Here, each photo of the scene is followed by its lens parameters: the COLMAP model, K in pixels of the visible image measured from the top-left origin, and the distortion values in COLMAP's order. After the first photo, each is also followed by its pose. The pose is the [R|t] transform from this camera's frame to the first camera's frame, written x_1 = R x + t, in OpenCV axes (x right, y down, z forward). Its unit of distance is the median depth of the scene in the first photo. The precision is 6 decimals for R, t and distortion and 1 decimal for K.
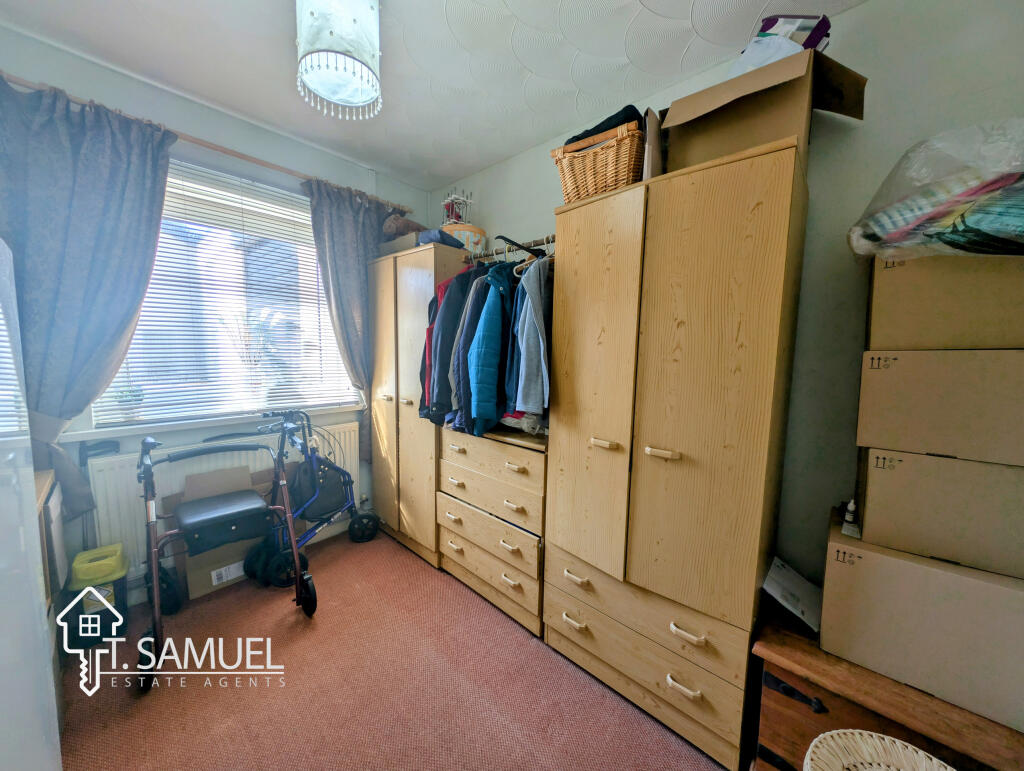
lens RADIAL K [[364.0, 0, 511.8], [0, 364.0, 387.1], [0, 0, 1]] dist [0.000678, -0.000245]
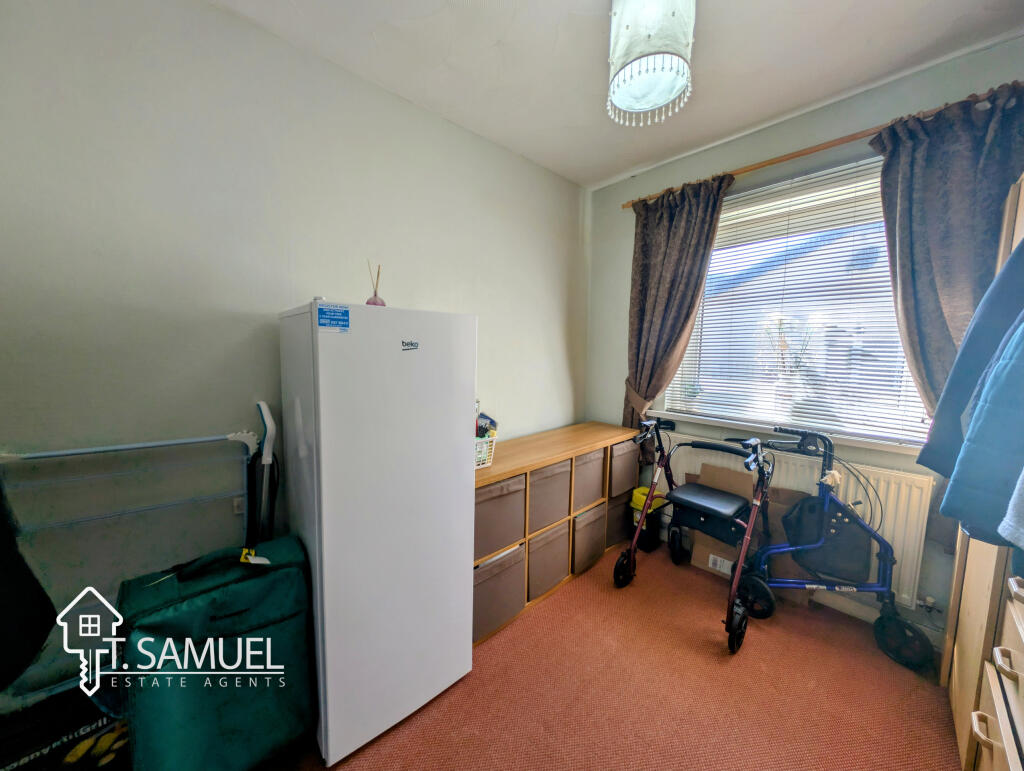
lens RADIAL K [[364.0, 0, 511.8], [0, 364.0, 387.1], [0, 0, 1]] dist [0.000678, -0.000245]
pose [[-0.073299, 0.084756, -0.993702, 0.300967], [-0.118198, 0.988622, 0.093041, -0.037629], [0.990281, 0.124273, -0.062447, 0.397234]]
